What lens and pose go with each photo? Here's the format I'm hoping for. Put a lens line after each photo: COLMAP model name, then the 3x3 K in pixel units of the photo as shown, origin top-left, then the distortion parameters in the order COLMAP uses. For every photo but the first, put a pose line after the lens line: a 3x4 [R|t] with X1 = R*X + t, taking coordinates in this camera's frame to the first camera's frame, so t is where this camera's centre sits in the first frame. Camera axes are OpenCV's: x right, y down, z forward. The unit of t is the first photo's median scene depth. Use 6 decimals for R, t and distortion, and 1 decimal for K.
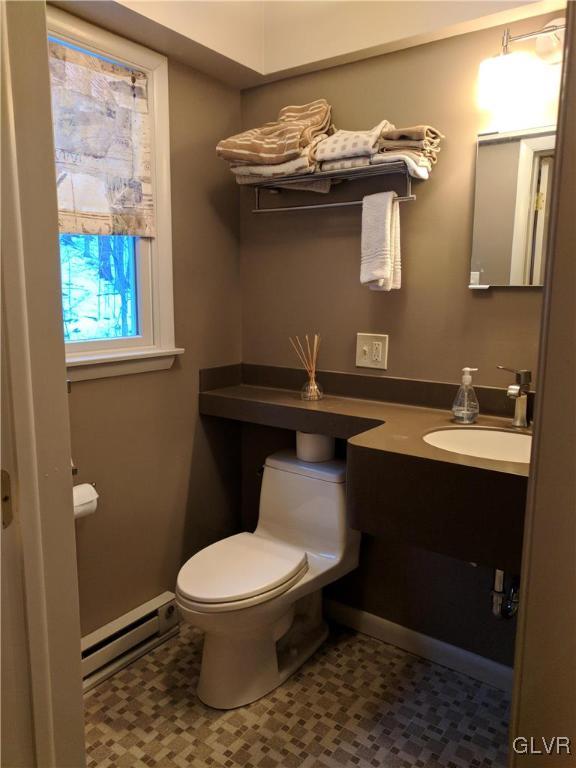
lens RADIAL K [[578.9, 0, 287.3], [0, 578.9, 379.7], [0, 0, 1]] dist [-0.003490, 0.000563]
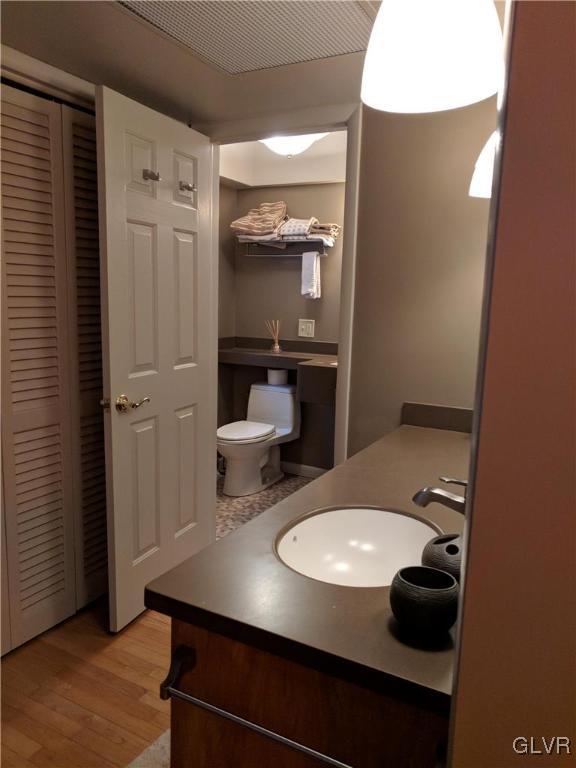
lens RADIAL K [[576.3, 0, 288.0], [0, 576.3, 384.0], [0, 0, 1]] dist [0.080715, -0.000365]
pose [[0.991392, -0.000724, 0.130924, -0.192155], [0.000788, 1.000000, -0.000434, 0.154197], [-0.130924, 0.000533, 0.991392, -1.045123]]
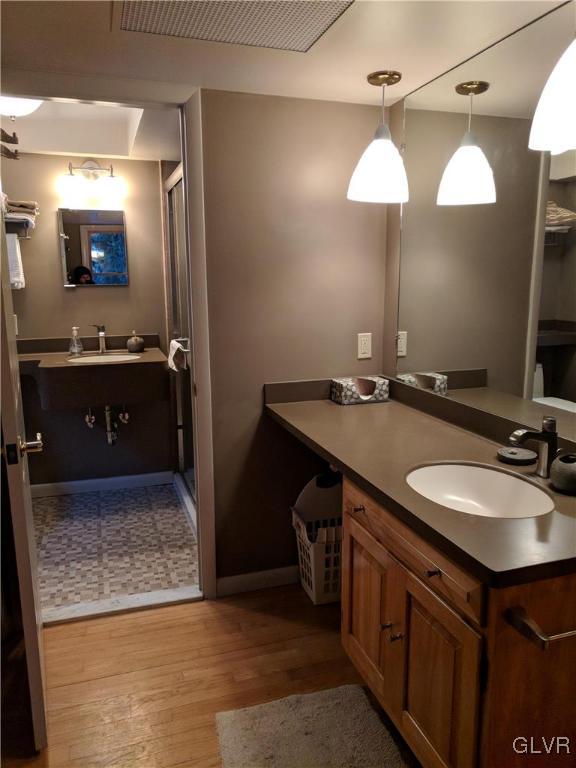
lens RADIAL K [[578.9, 0, 287.3], [0, 578.9, 379.7], [0, 0, 1]] dist [-0.003490, 0.000563]
pose [[0.577770, -0.151522, 0.802012, -0.795012], [0.141284, 0.986350, 0.084568, 0.083142], [-0.803878, 0.064450, 0.591291, -0.669193]]
